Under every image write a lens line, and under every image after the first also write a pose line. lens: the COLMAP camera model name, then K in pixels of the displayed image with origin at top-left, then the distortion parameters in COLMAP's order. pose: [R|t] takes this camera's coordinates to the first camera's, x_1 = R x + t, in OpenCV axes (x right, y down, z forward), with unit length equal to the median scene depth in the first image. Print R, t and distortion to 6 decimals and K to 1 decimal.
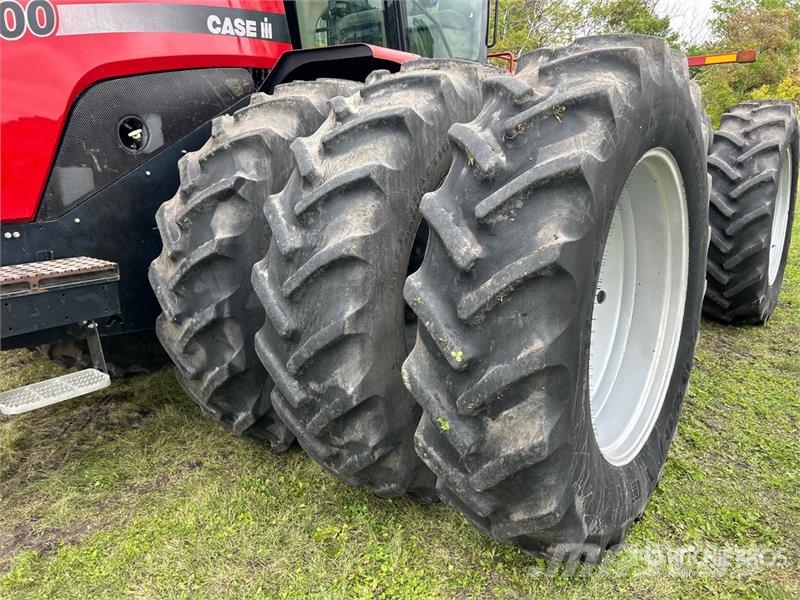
lens RADIAL K [[600.2, 0, 406.5], [0, 600.2, 304.5], [0, 0, 1]] dist [0.088054, -0.117085]
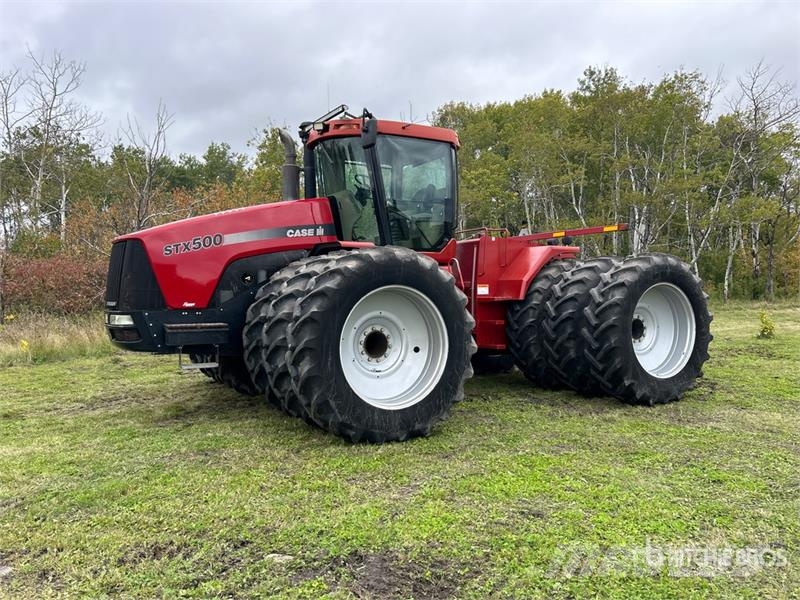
lens RADIAL K [[667.1, 0, 417.4], [0, 667.1, 301.3], [0, 0, 1]] dist [0.081153, -0.093820]
pose [[0.924701, 0.014177, -0.380430, 1.462447], [-0.096580, 0.975349, -0.198408, 0.349946], [0.368239, 0.220210, 0.903276, -1.442805]]
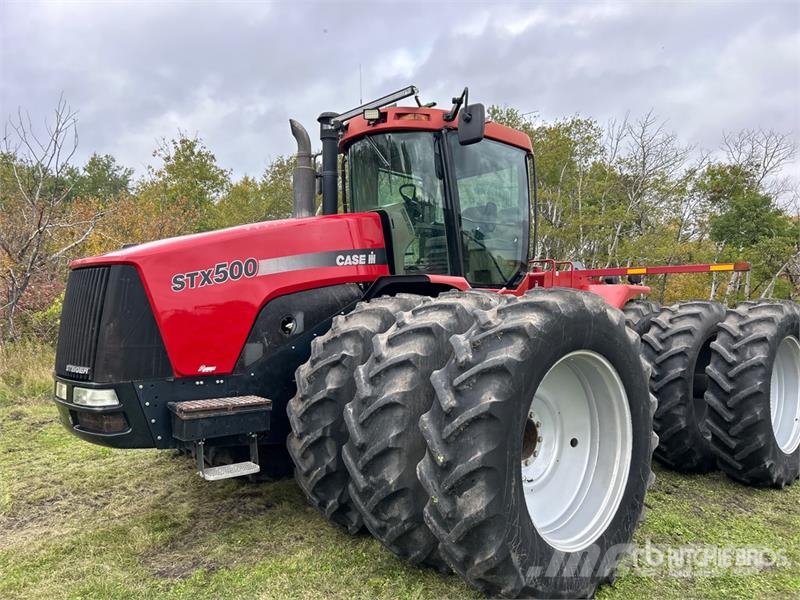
lens RADIAL K [[609.4, 0, 399.4], [0, 609.4, 304.0], [0, 0, 1]] dist [0.061418, -0.069958]
pose [[0.979814, 0.025483, -0.198281, 0.227738], [-0.073374, 0.968462, -0.238112, 0.057179], [0.185960, 0.247855, 0.950782, -0.679950]]
